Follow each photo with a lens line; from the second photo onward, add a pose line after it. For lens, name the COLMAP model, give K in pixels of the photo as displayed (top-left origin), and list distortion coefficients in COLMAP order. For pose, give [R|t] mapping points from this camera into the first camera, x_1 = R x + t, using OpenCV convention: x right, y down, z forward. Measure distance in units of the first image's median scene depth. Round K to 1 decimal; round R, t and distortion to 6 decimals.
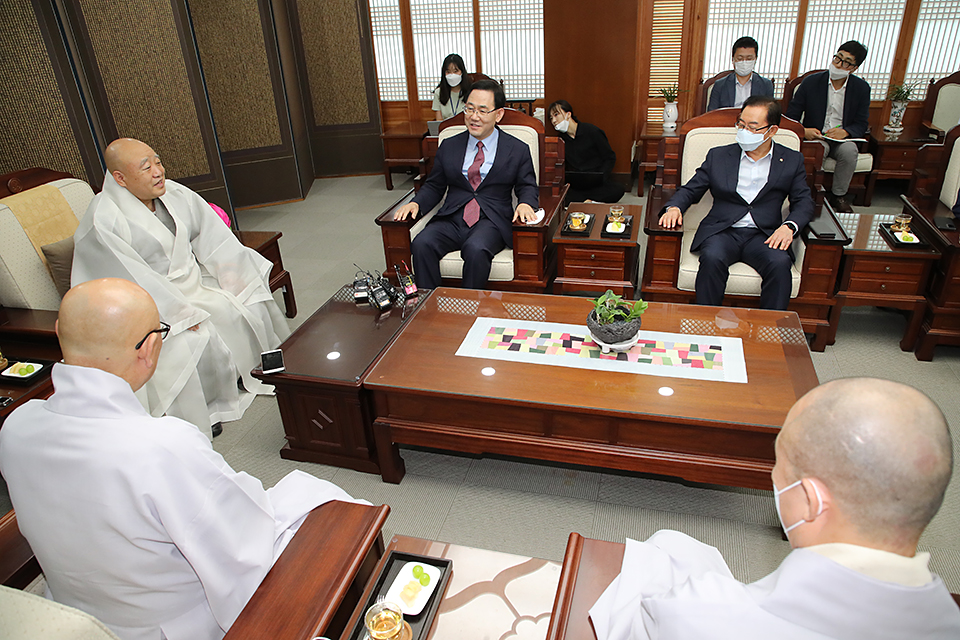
lens RADIAL K [[648.5, 0, 484.6], [0, 648.5, 325.6], [0, 0, 1]] dist [-0.082307, 0.029006]
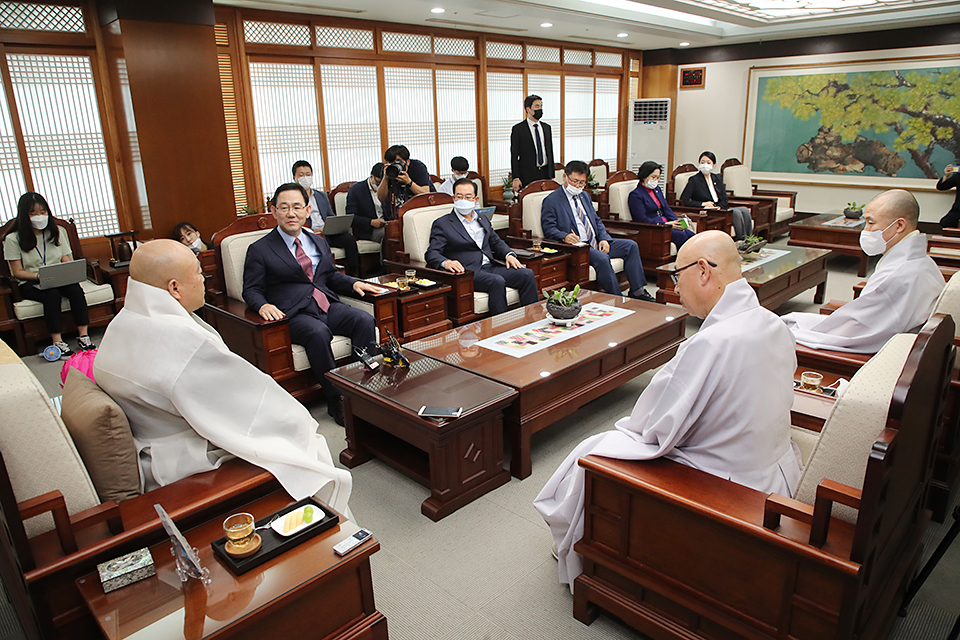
lens RADIAL K [[648.5, 0, 460.1], [0, 648.5, 308.5], [0, 0, 1]] dist [-0.082307, 0.029006]
pose [[0.501806, -0.191114, 0.843603, -0.733326], [0.409868, 0.911380, -0.037336, -0.026375], [-0.761708, 0.364501, 0.535668, 0.265405]]
